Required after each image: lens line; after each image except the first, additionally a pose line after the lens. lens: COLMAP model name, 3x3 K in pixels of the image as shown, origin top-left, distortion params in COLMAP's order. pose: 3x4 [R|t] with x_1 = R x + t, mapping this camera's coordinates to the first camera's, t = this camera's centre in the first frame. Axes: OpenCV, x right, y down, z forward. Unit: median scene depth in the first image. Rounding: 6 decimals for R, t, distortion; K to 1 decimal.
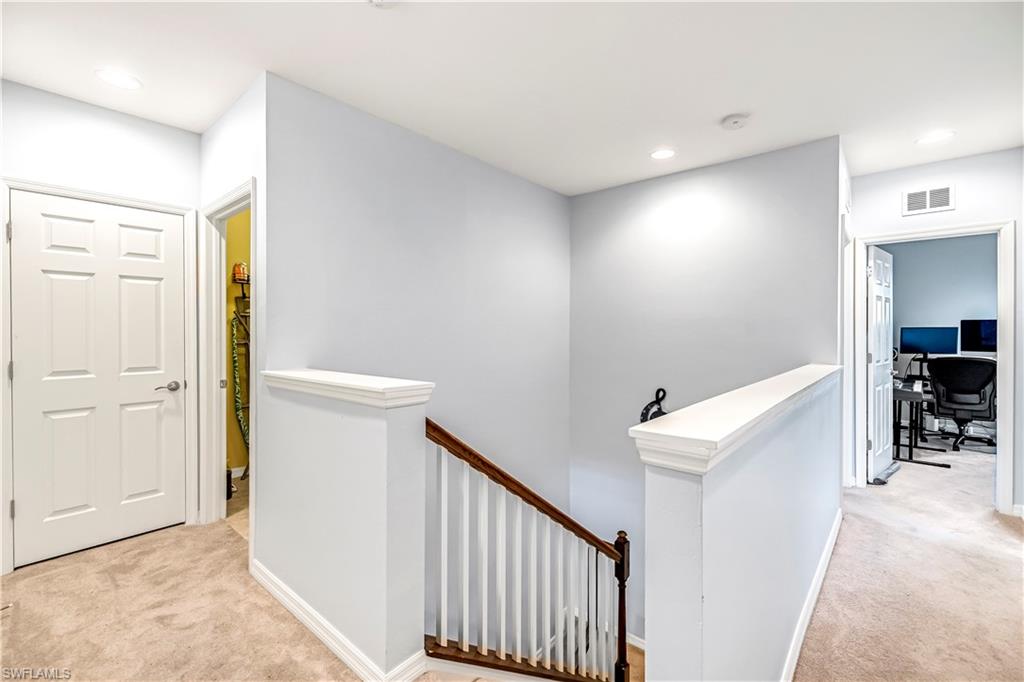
lens RADIAL K [[442.3, 0, 512.0], [0, 442.3, 341.0], [0, 0, 1]] dist [0.000904, -0.000020]
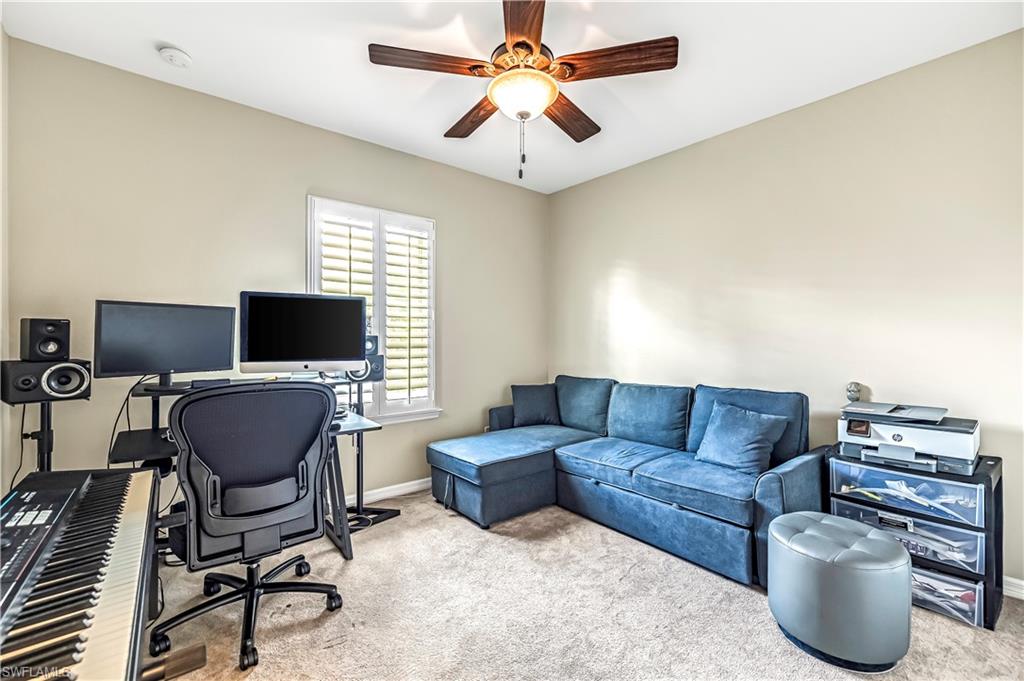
lens RADIAL K [[442.3, 0, 512.0], [0, 442.3, 340.5], [0, 0, 1]] dist [0.000904, -0.000020]
pose [[0.172583, 0.009143, 0.984953, 0.636077], [0.023738, 0.999628, -0.013439, 0.012871], [-0.984709, 0.025700, 0.172302, 0.666952]]
